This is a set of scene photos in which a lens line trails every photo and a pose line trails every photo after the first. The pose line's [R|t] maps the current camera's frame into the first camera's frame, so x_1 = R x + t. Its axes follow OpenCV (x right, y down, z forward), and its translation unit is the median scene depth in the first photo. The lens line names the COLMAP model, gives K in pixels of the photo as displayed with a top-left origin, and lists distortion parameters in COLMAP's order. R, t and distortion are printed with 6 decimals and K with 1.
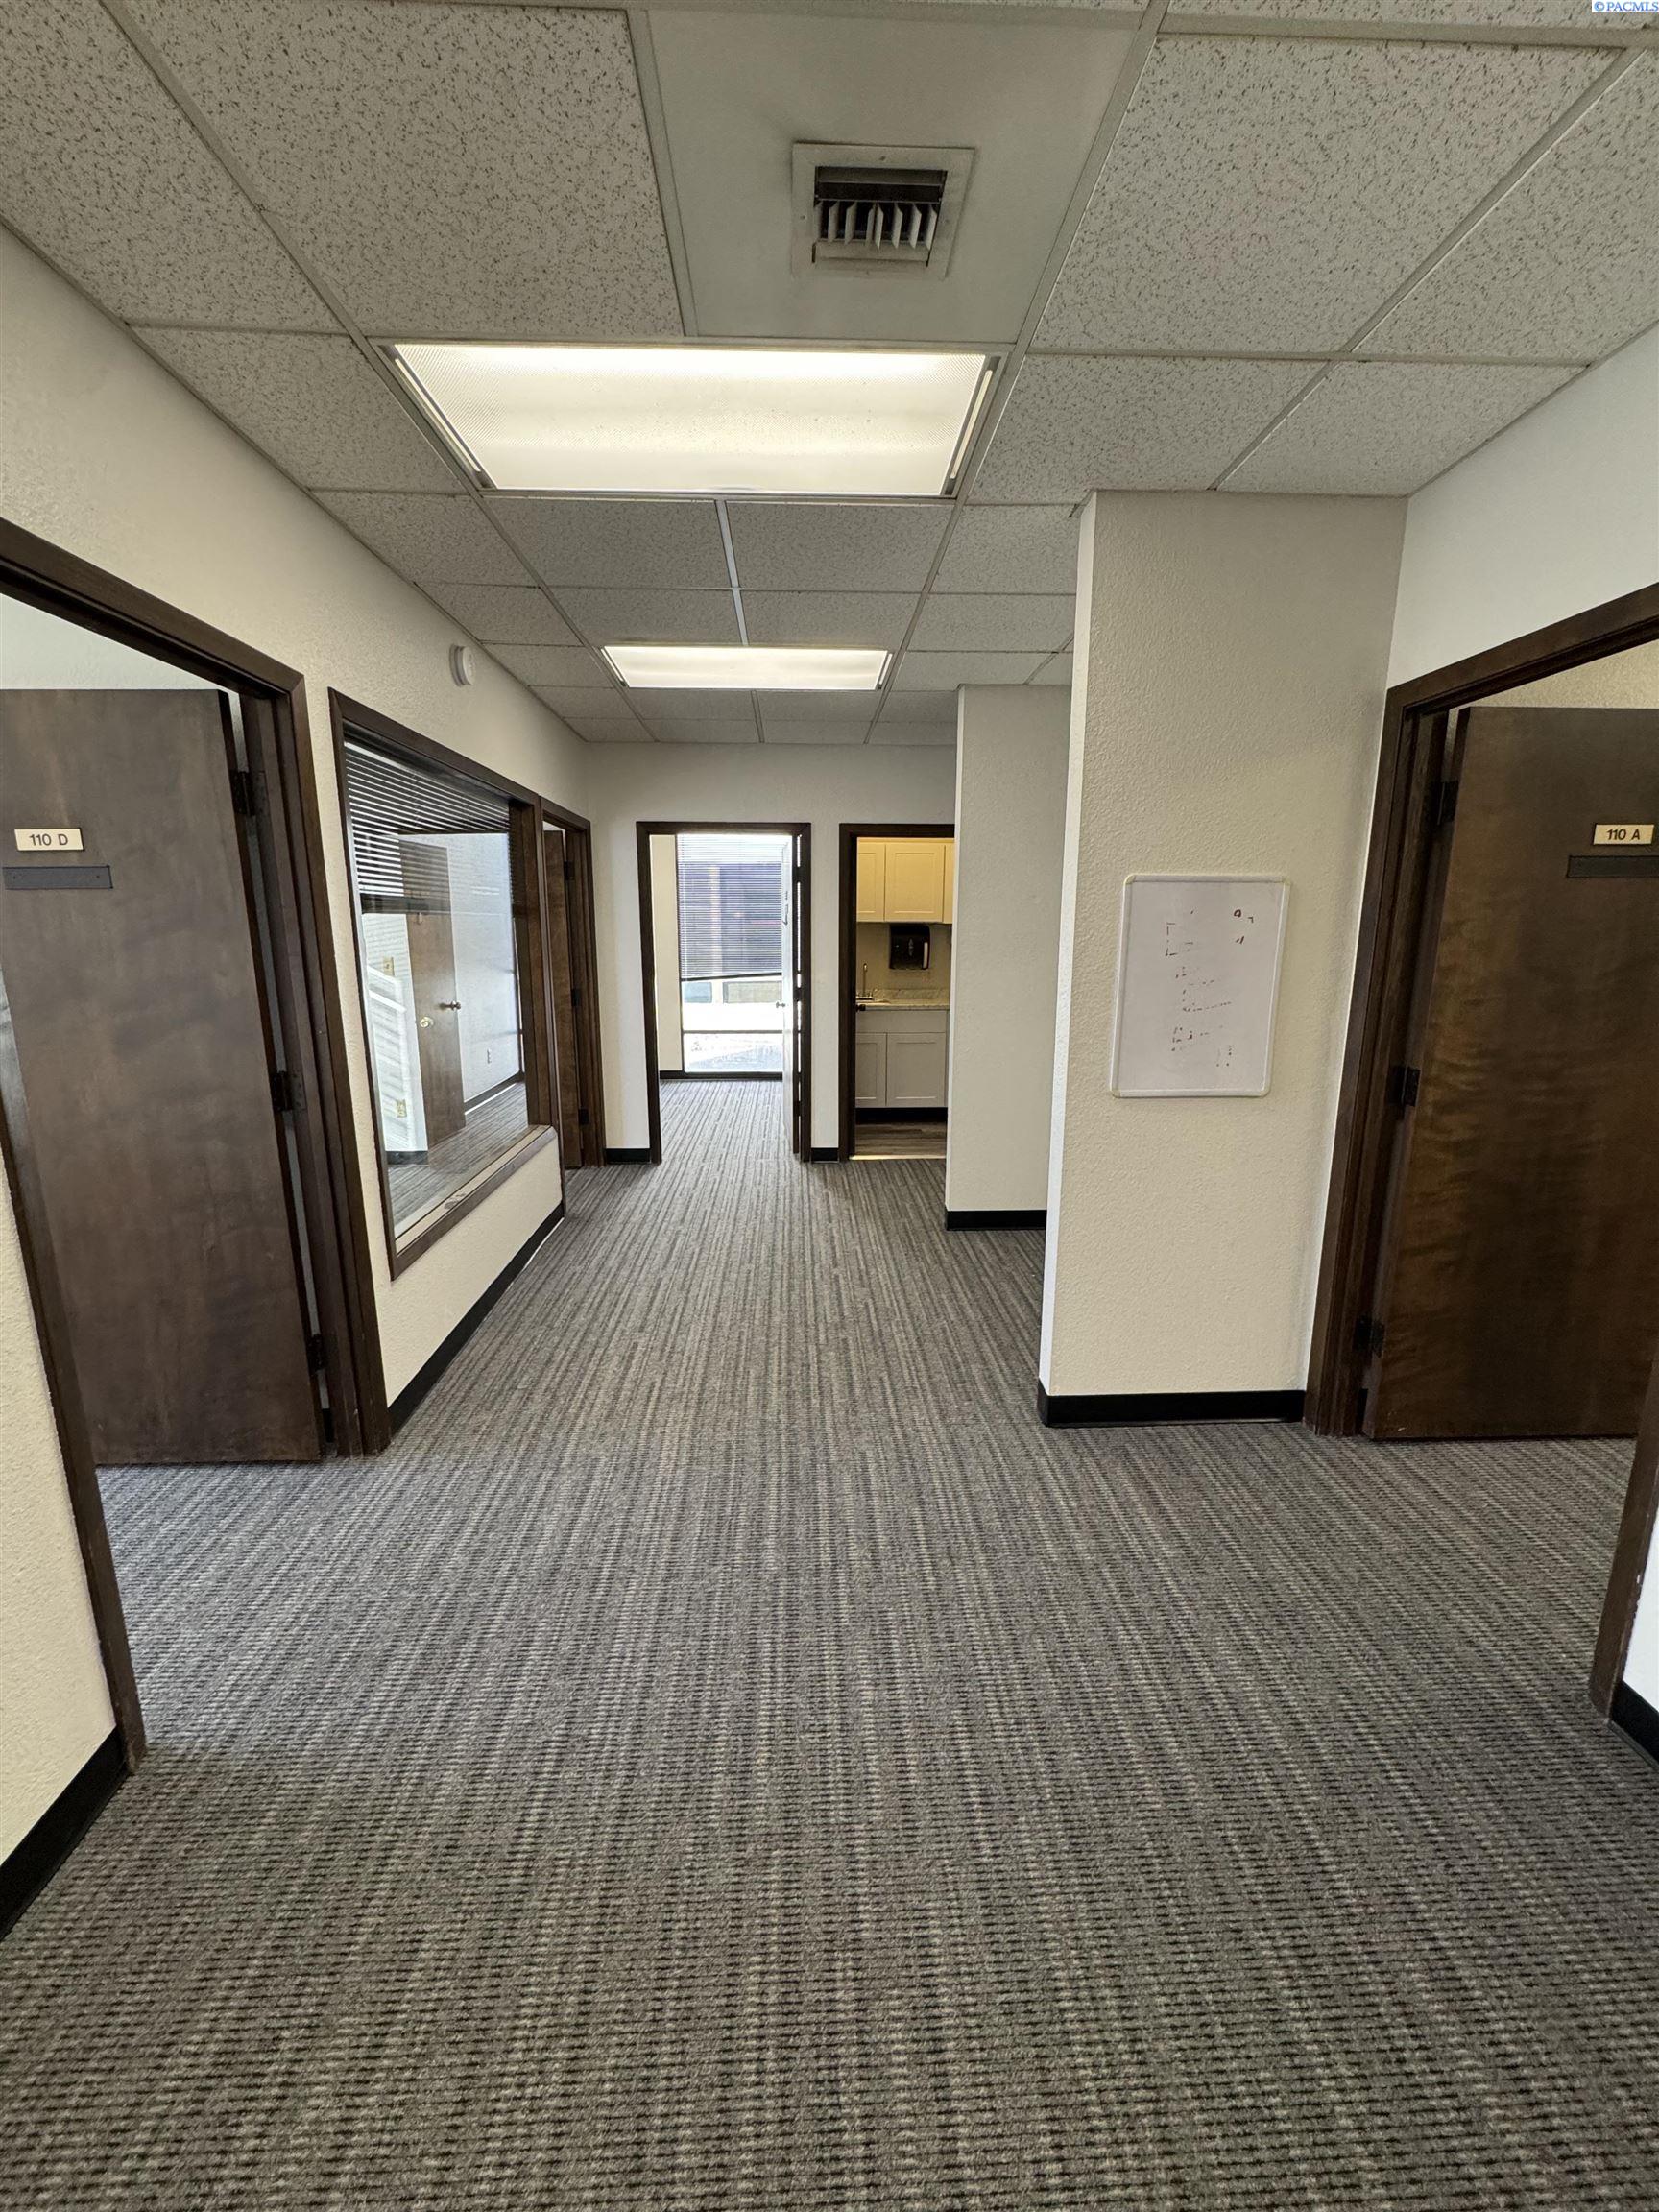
lens RADIAL K [[878.0, 0, 833.5], [0, 878.0, 1104.5], [0, 0, 1]] dist [-0.028541, 0.000989]
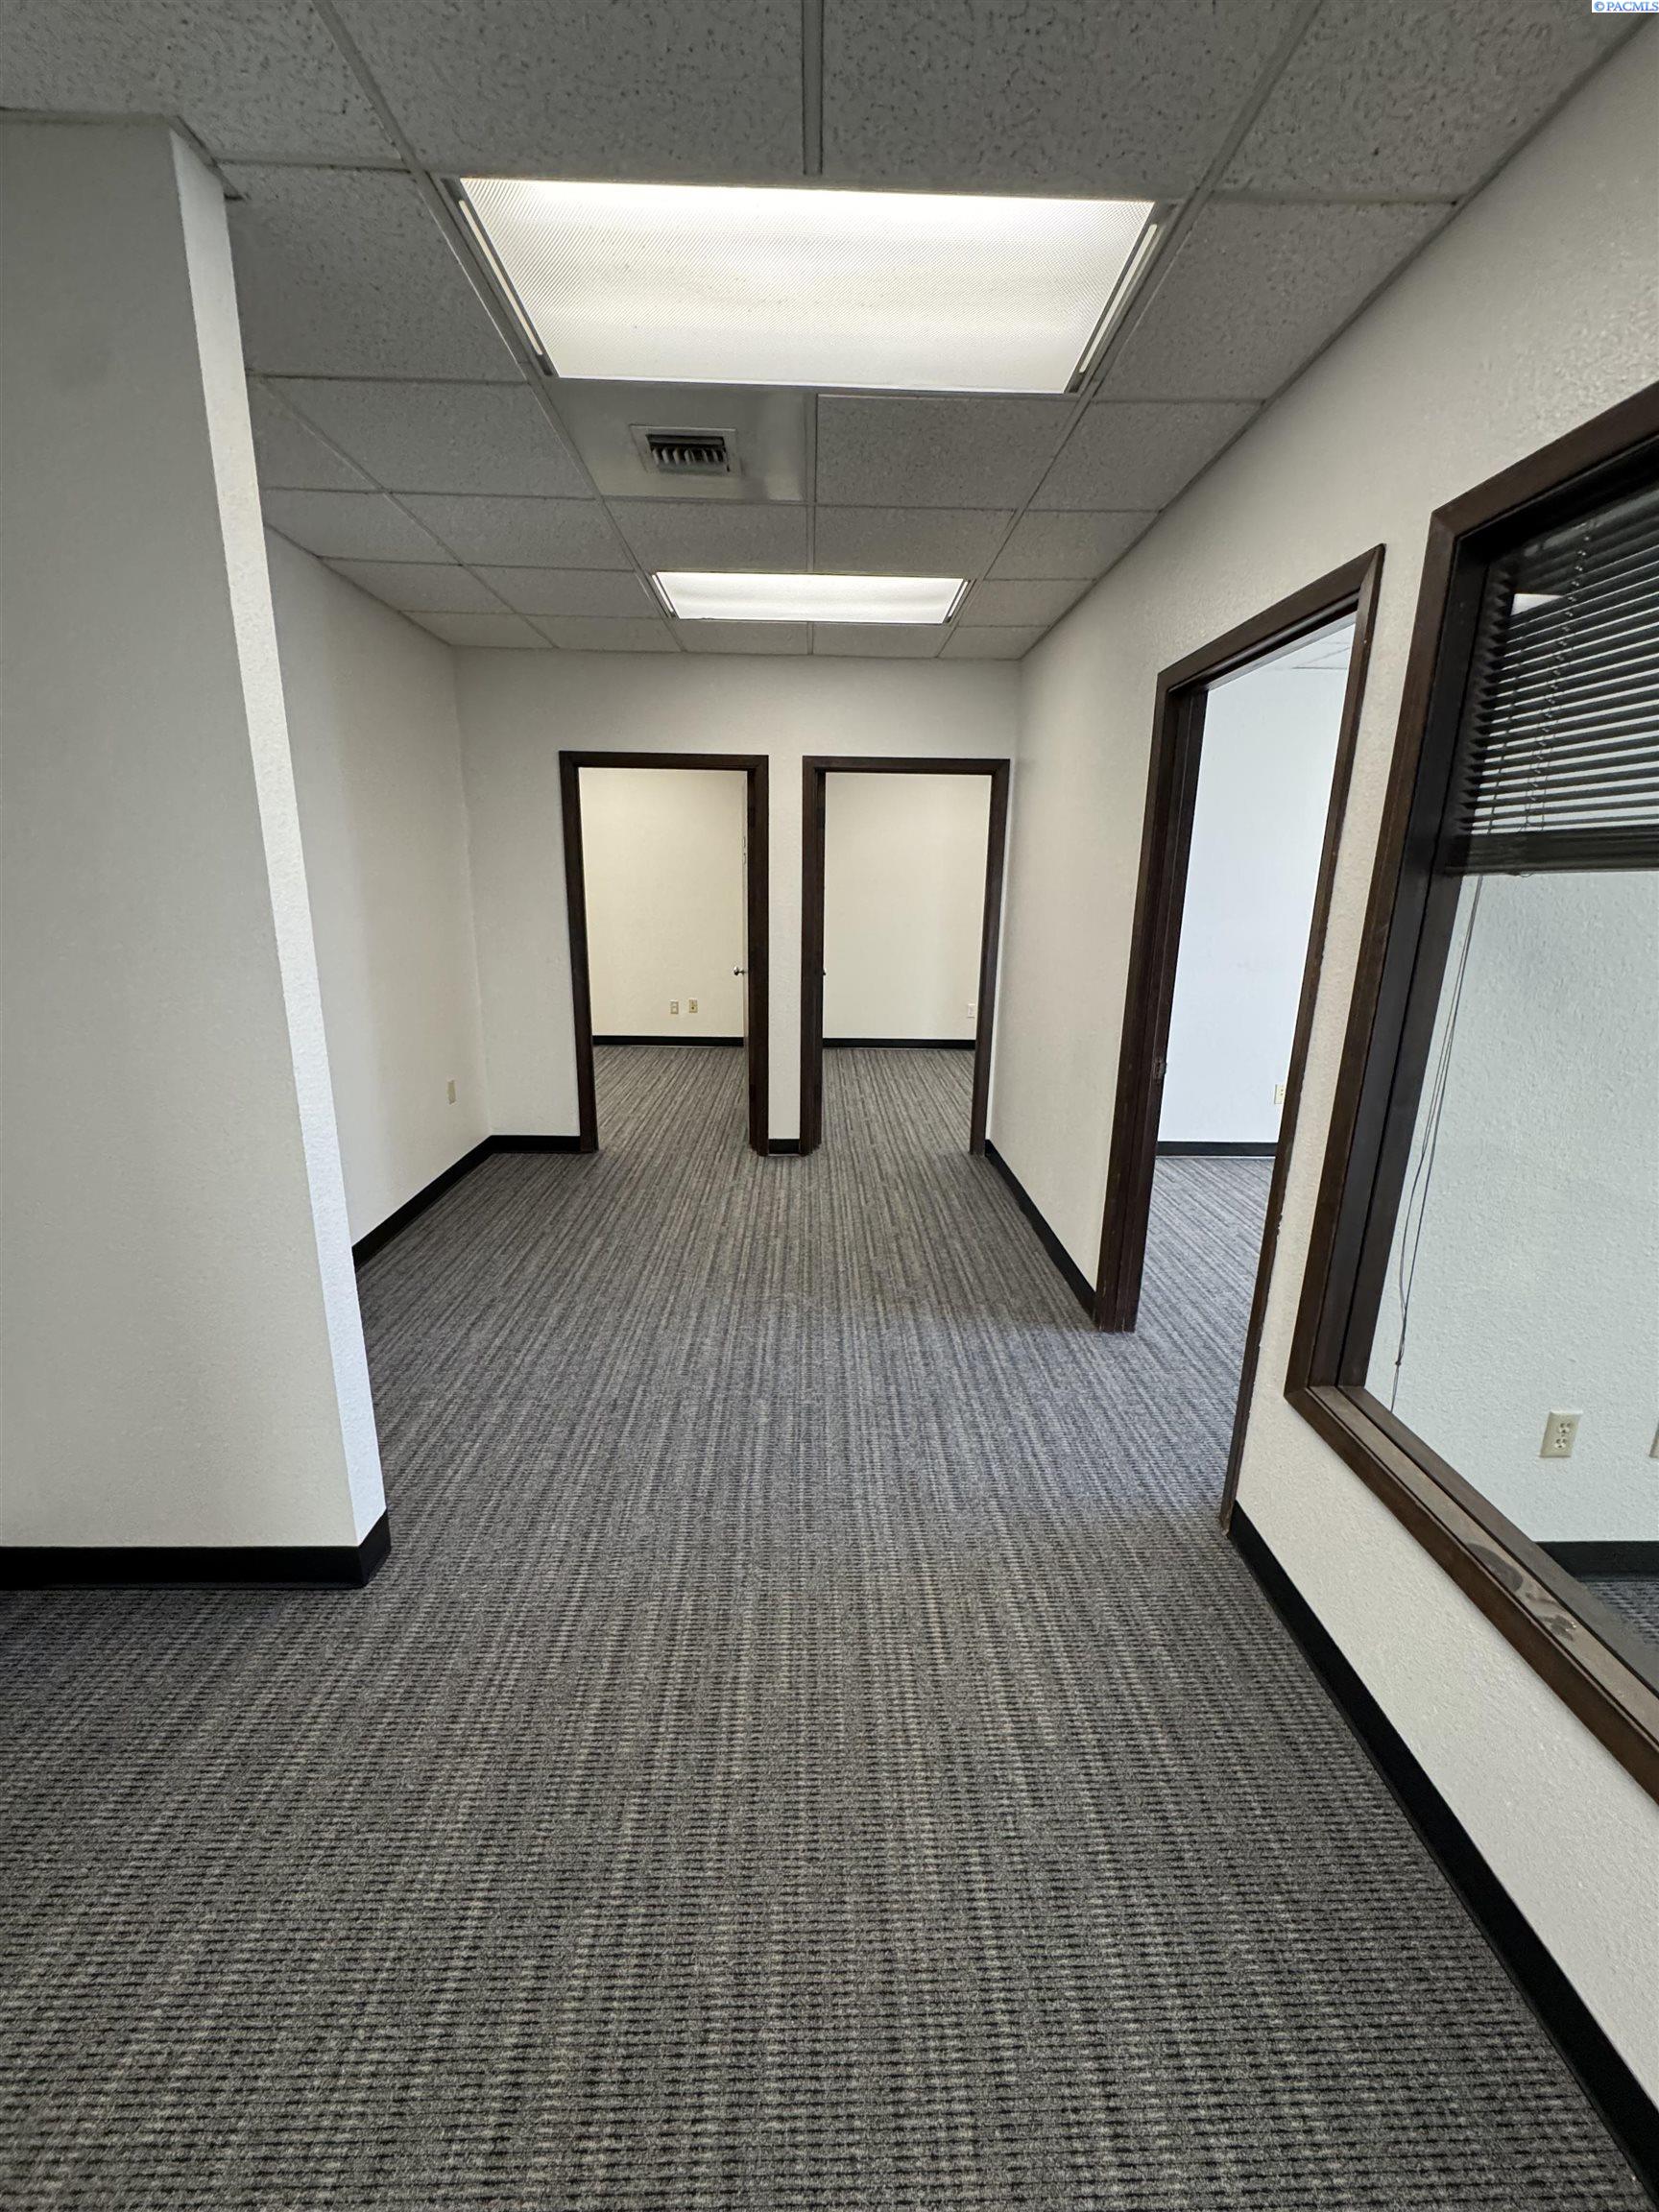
lens RADIAL K [[878.0, 0, 832.4], [0, 878.0, 1117.2], [0, 0, 1]] dist [-0.028541, 0.000989]
pose [[-0.999570, -0.025704, 0.014093, -0.157155], [-0.016796, 0.896206, 0.443320, -0.343505], [-0.024025, 0.442893, -0.896252, 1.711582]]
